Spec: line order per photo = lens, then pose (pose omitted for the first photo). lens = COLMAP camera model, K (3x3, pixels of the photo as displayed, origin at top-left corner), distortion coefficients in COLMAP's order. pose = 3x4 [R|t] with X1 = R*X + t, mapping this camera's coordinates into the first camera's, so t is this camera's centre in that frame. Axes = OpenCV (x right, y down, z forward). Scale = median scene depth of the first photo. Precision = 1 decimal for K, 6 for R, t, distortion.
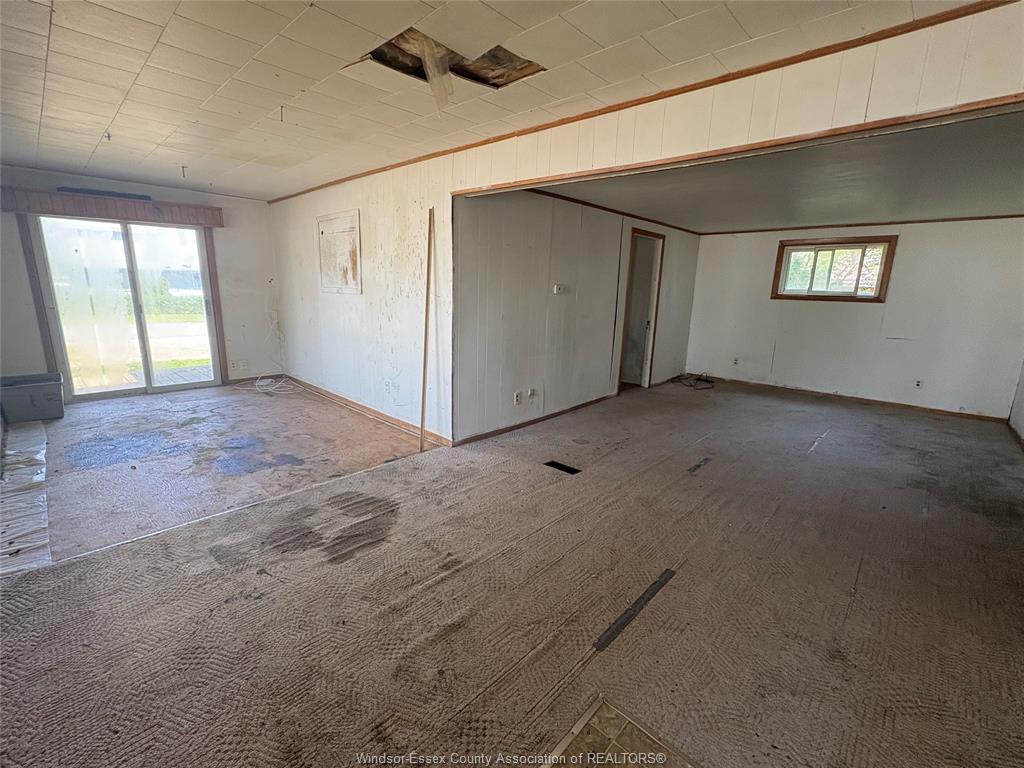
lens RADIAL K [[439.7, 0, 511.0], [0, 439.7, 383.5], [0, 0, 1]] dist [0.002310, -0.000736]
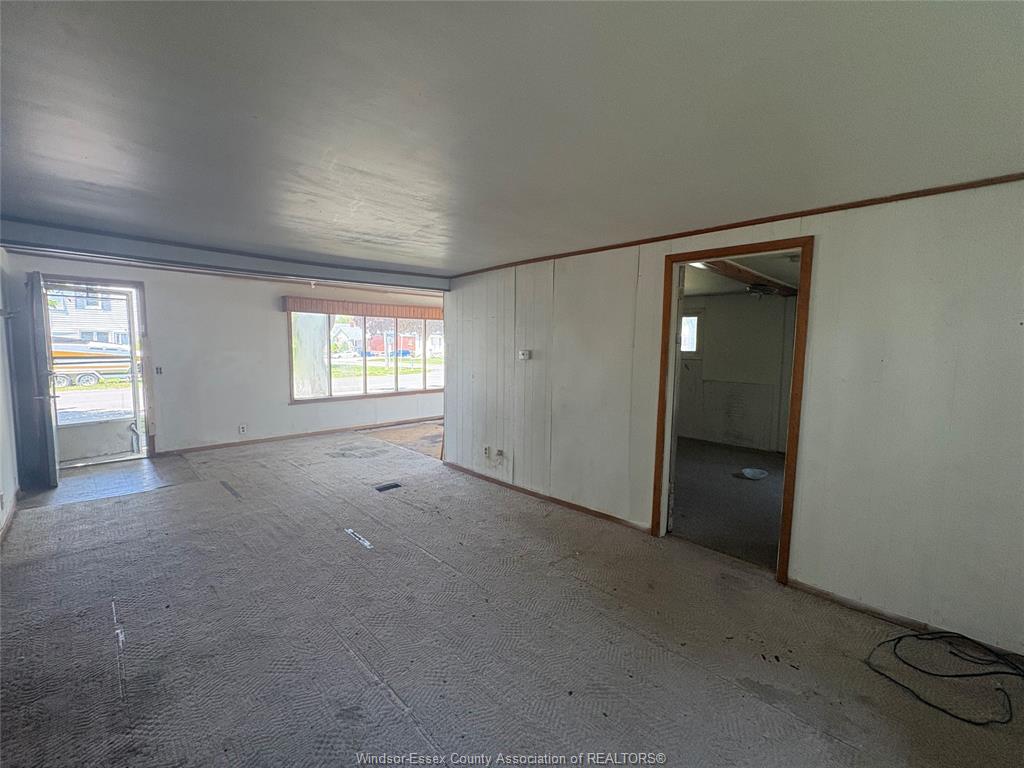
lens RADIAL K [[439.7, 0, 513.1], [0, 439.7, 383.5], [0, 0, 1]] dist [0.002310, -0.000736]
pose [[-0.034374, 0.061770, -0.997498, 1.317838], [-0.229957, 0.970819, 0.068042, -0.265586], [0.972594, 0.231721, -0.019166, 1.258068]]
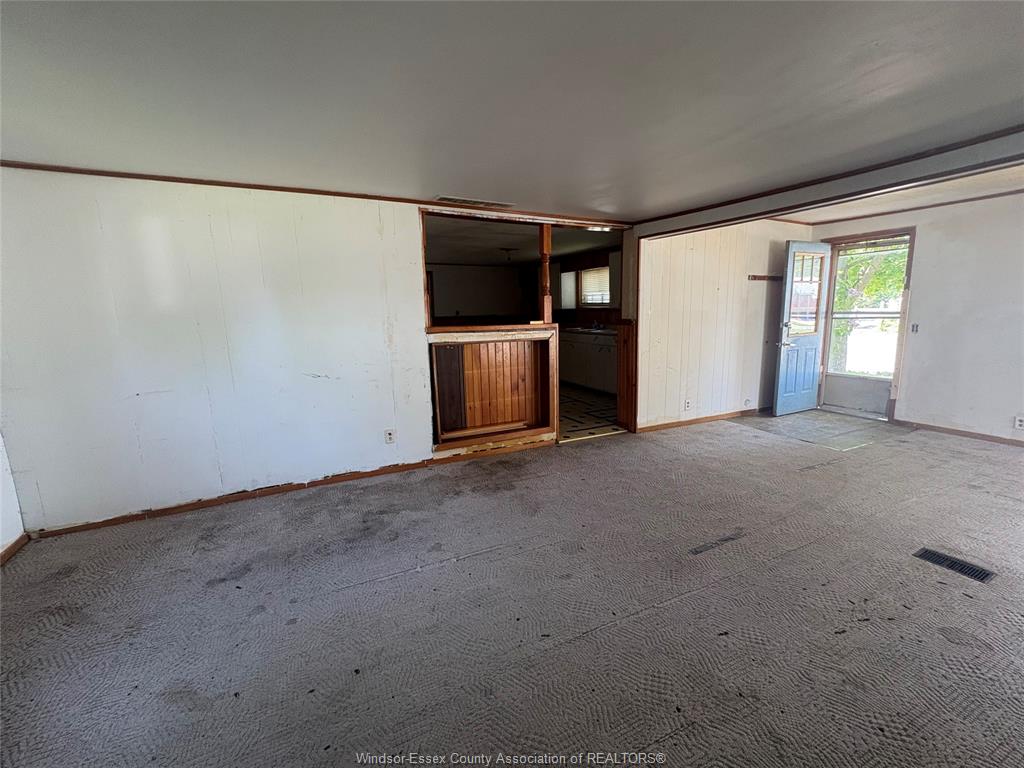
lens RADIAL K [[439.7, 0, 513.3], [0, 439.7, 381.6], [0, 0, 1]] dist [0.002310, -0.000736]
pose [[-0.939006, -0.063301, 0.338025, 0.517107], [0.070624, 0.926469, 0.369684, -0.350648], [-0.336571, 0.371009, -0.865490, 1.640754]]
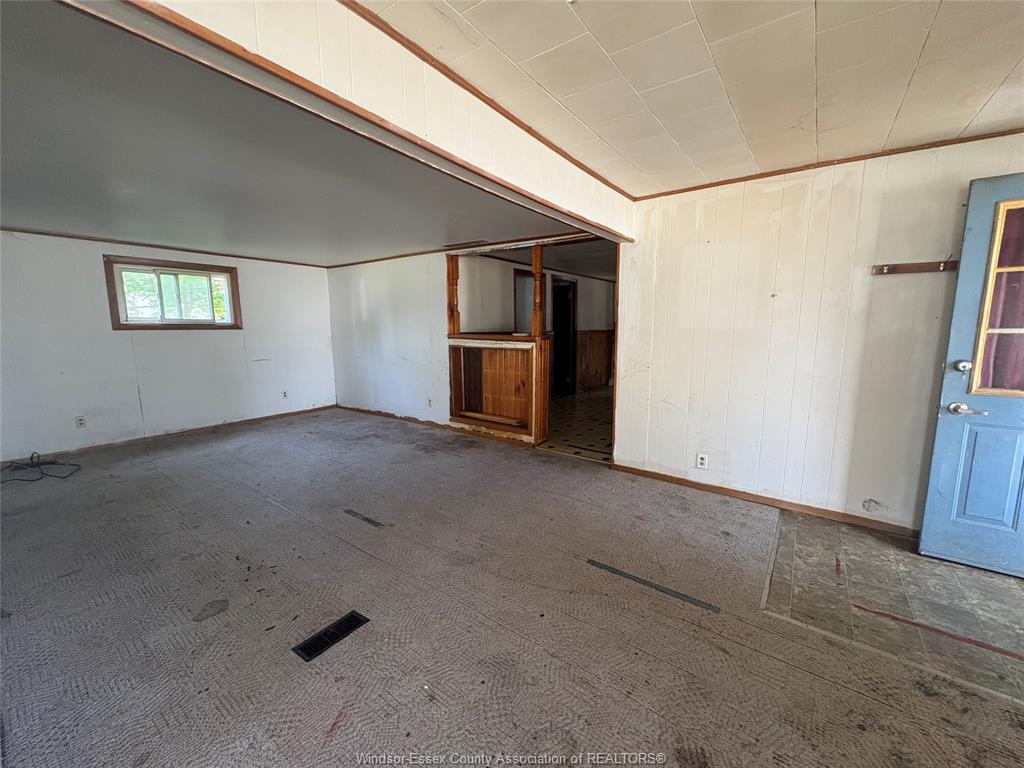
lens RADIAL K [[408.9, 0, 515.0], [0, 408.9, 383.1], [0, 0, 1]] dist [-0.001208, 0.000703]
pose [[-0.124637, -0.163927, 0.978567, -0.353971], [0.212327, 0.959004, 0.187693, -0.157697], [-0.969218, 0.231170, -0.084721, 0.717449]]
